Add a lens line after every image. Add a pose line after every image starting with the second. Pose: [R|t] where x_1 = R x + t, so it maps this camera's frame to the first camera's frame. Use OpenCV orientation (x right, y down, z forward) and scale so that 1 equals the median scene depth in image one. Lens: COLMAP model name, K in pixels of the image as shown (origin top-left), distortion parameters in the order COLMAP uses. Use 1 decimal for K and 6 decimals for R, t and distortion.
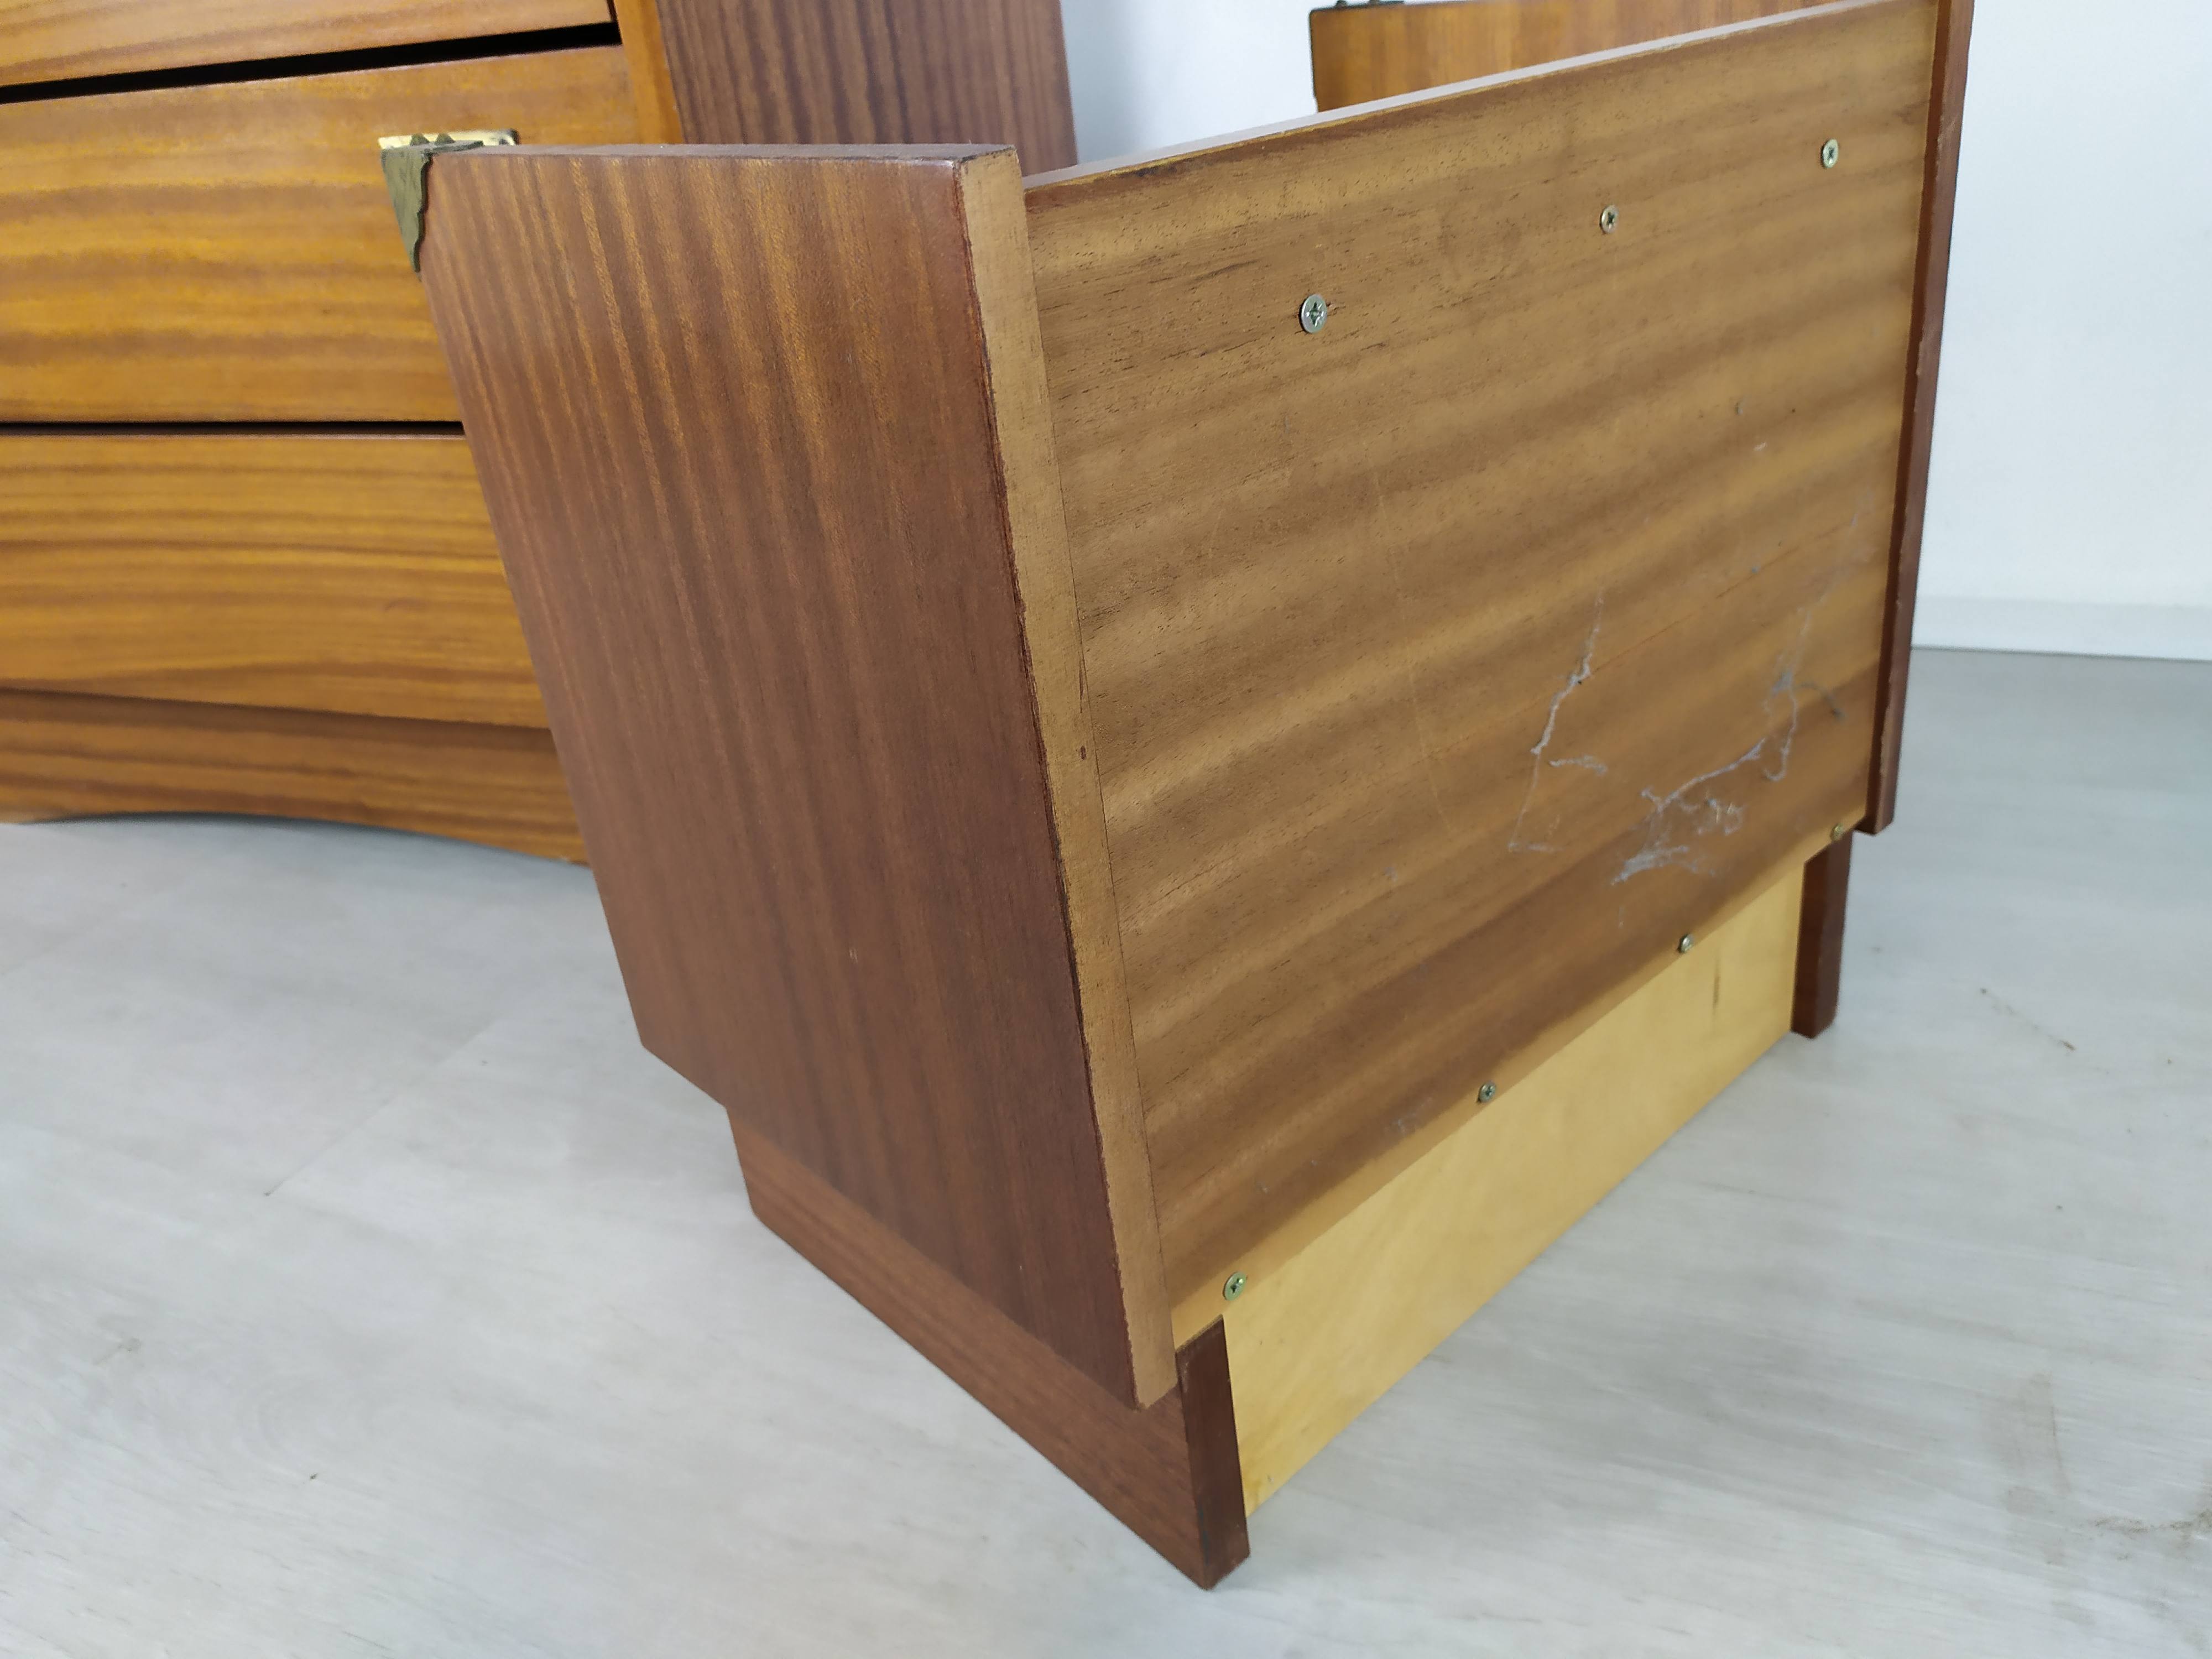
lens RADIAL K [[1700.9, 0, 1115.9], [0, 1700.9, 807.4], [0, 0, 1]] dist [0.061549, -0.064621]
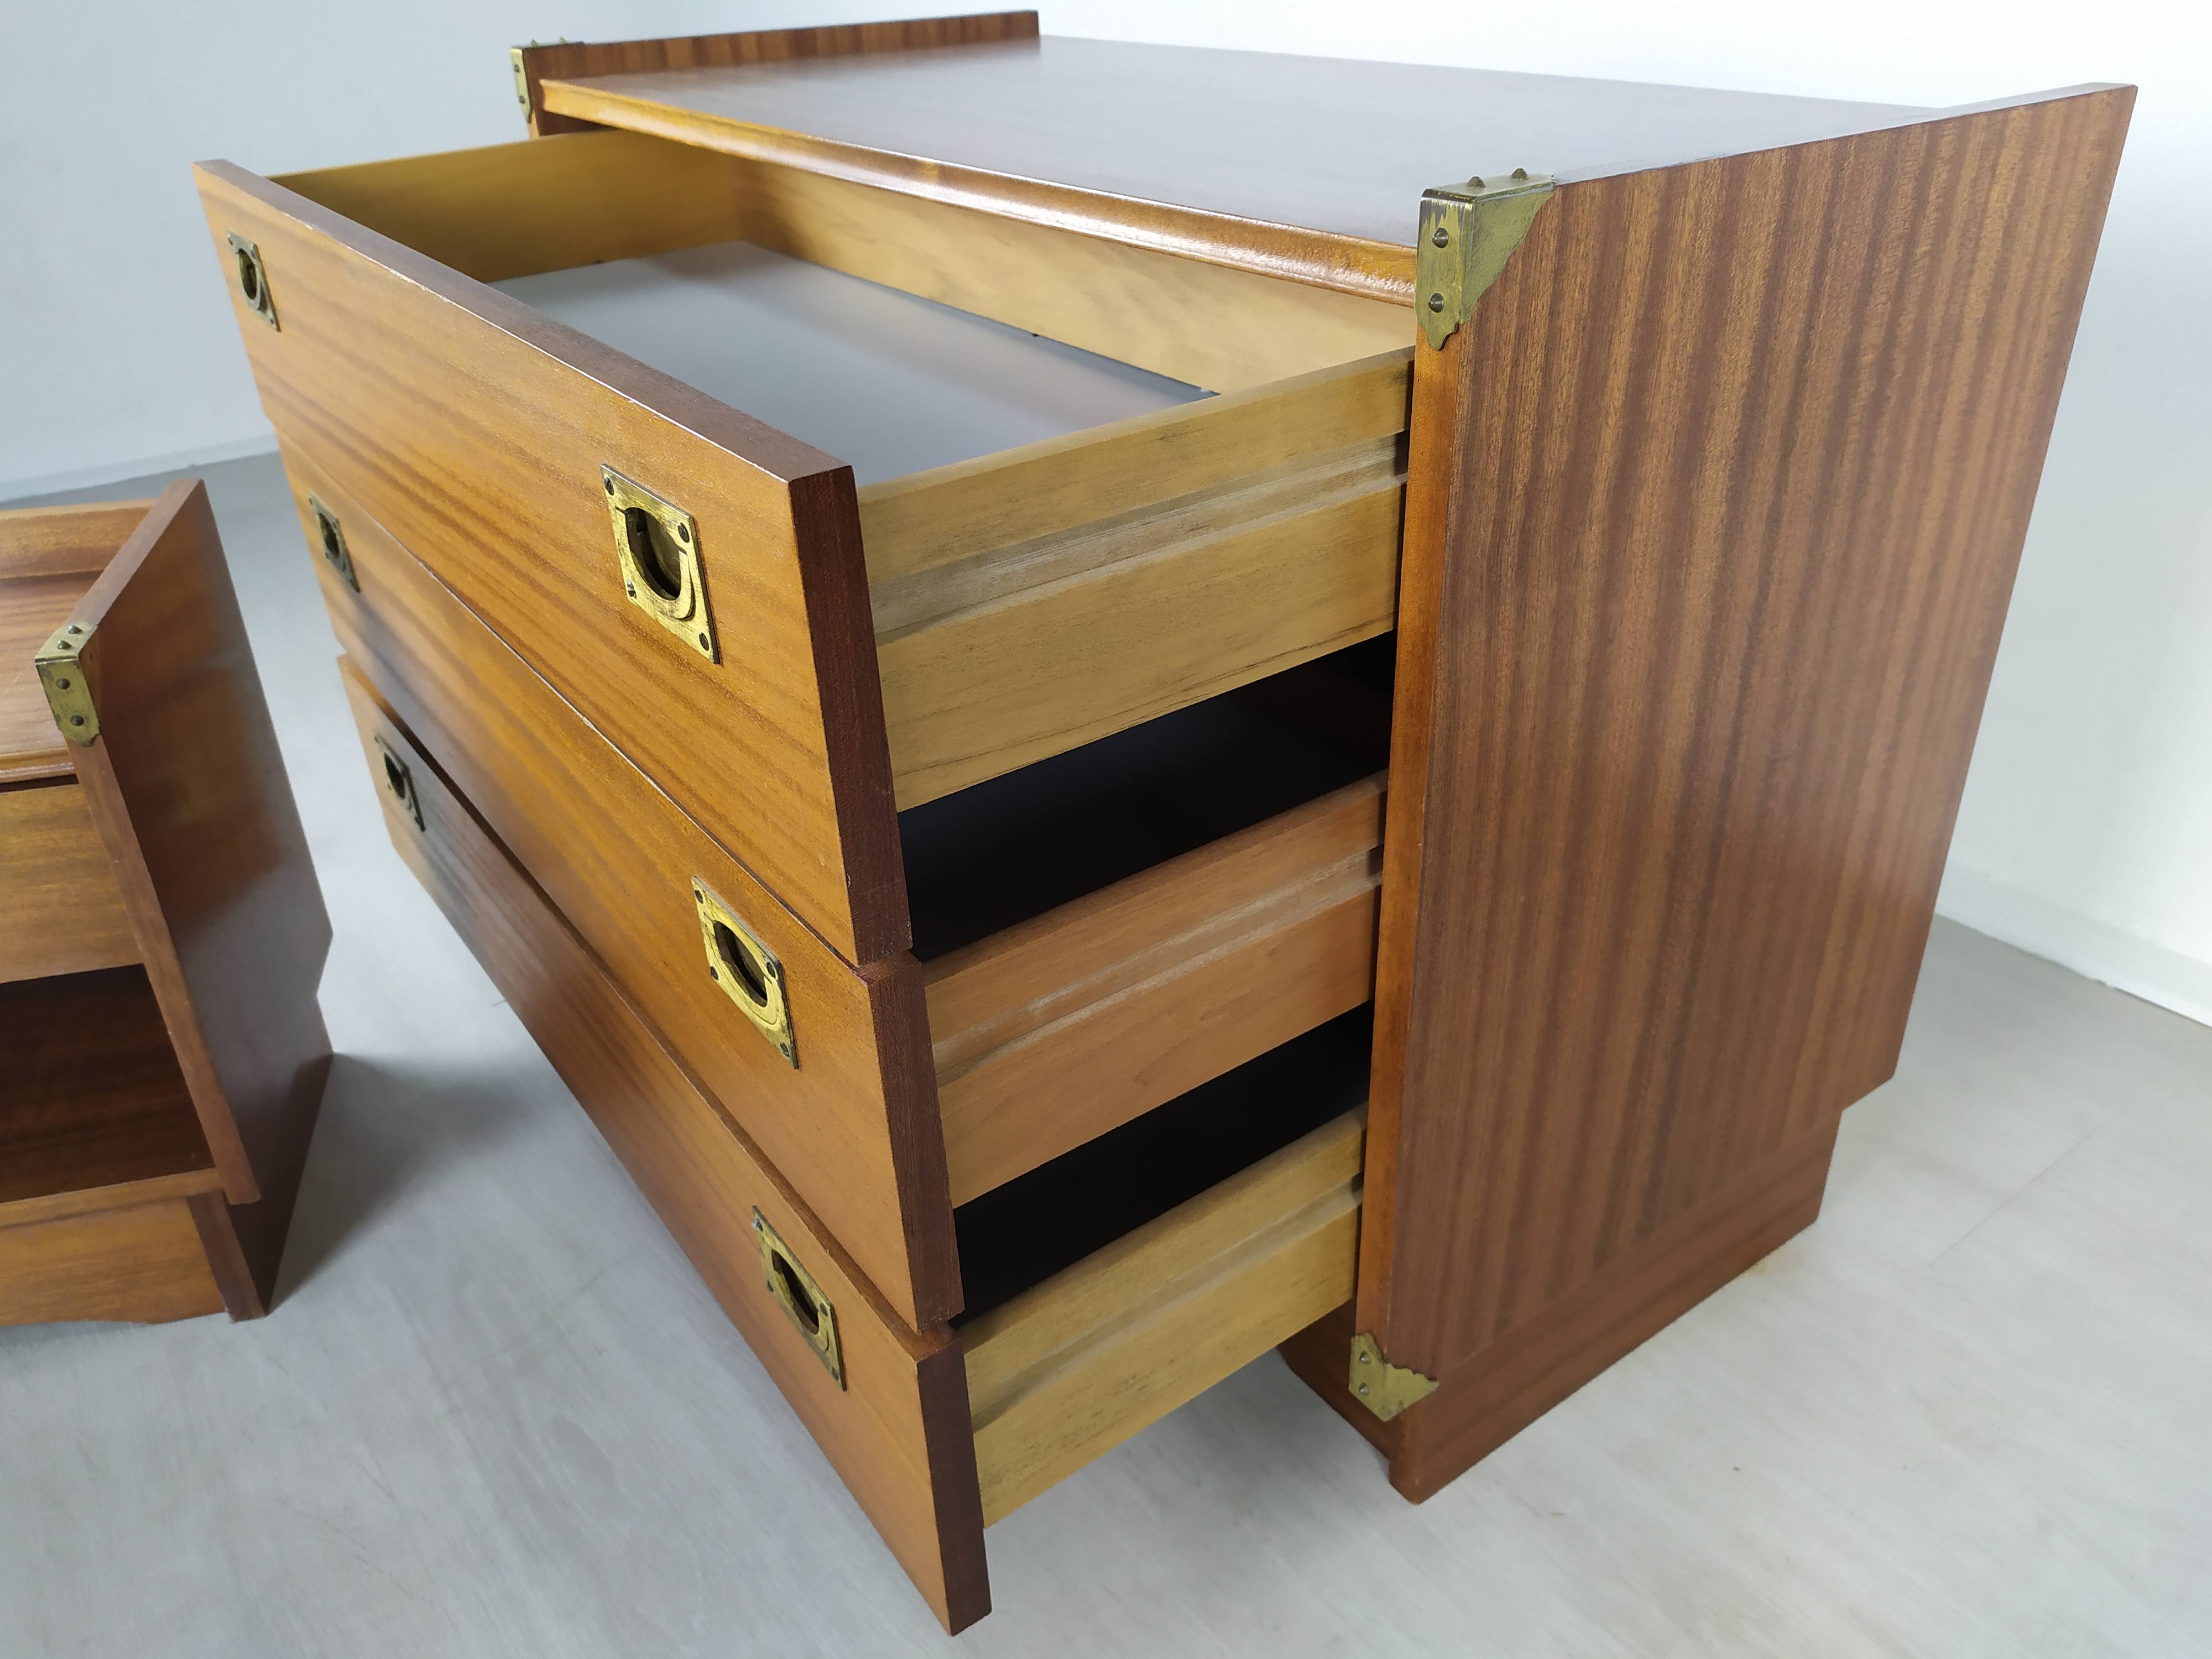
lens RADIAL K [[1682.9, 0, 1129.1], [0, 1682.9, 849.4], [0, 0, 1]] dist [0.048856, -0.065669]
pose [[0.842374, 0.337178, -0.420376, -0.004650], [-0.302900, 0.941437, 0.148146, -0.416271], [0.445710, 0.002538, 0.895174, 0.098138]]
